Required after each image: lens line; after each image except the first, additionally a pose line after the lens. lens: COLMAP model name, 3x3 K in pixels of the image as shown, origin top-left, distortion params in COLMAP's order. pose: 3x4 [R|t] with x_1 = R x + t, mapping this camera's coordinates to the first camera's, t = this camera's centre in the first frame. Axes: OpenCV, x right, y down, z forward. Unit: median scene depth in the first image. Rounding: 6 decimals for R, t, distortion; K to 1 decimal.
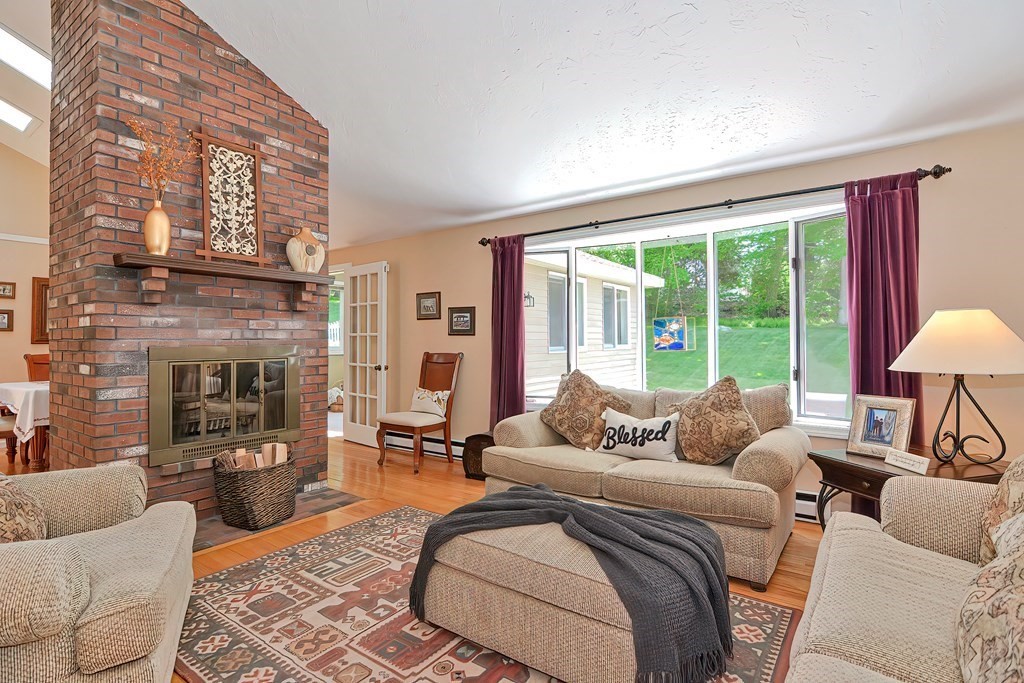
lens RADIAL K [[503.0, 0, 512.2], [0, 503.0, 328.7], [0, 0, 1]] dist [-0.000564, -0.000163]
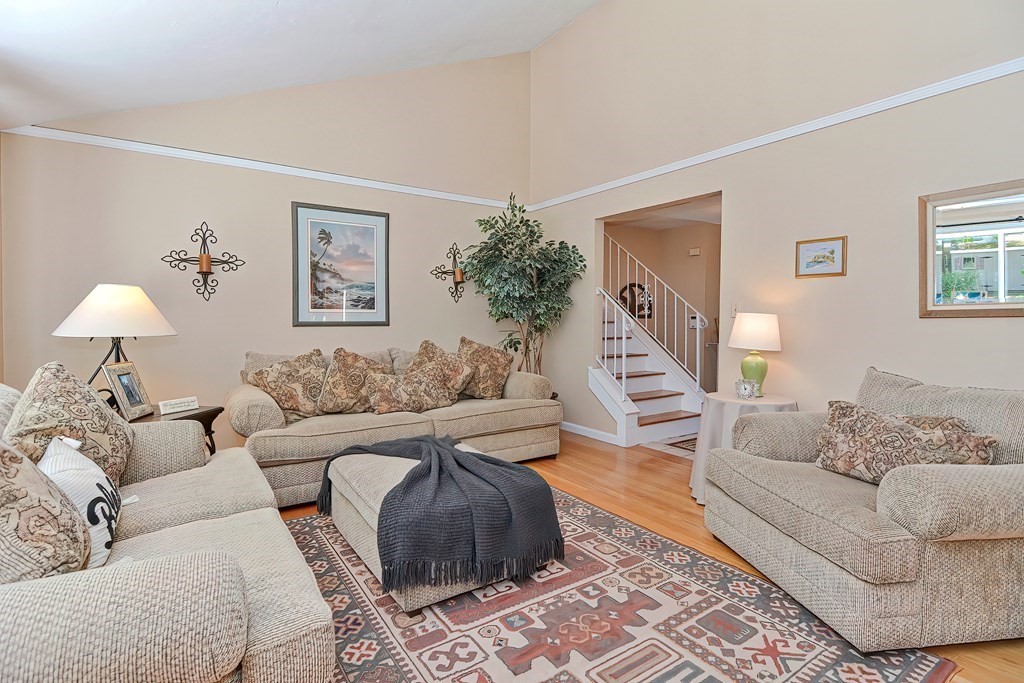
lens RADIAL K [[503.0, 0, 512.2], [0, 503.0, 328.7], [0, 0, 1]] dist [-0.000564, -0.000163]
pose [[-0.940784, -0.008158, 0.338907, -0.434944], [-0.008411, 0.999964, 0.000722, 0.066225], [-0.338901, -0.002172, -0.940820, 1.940195]]
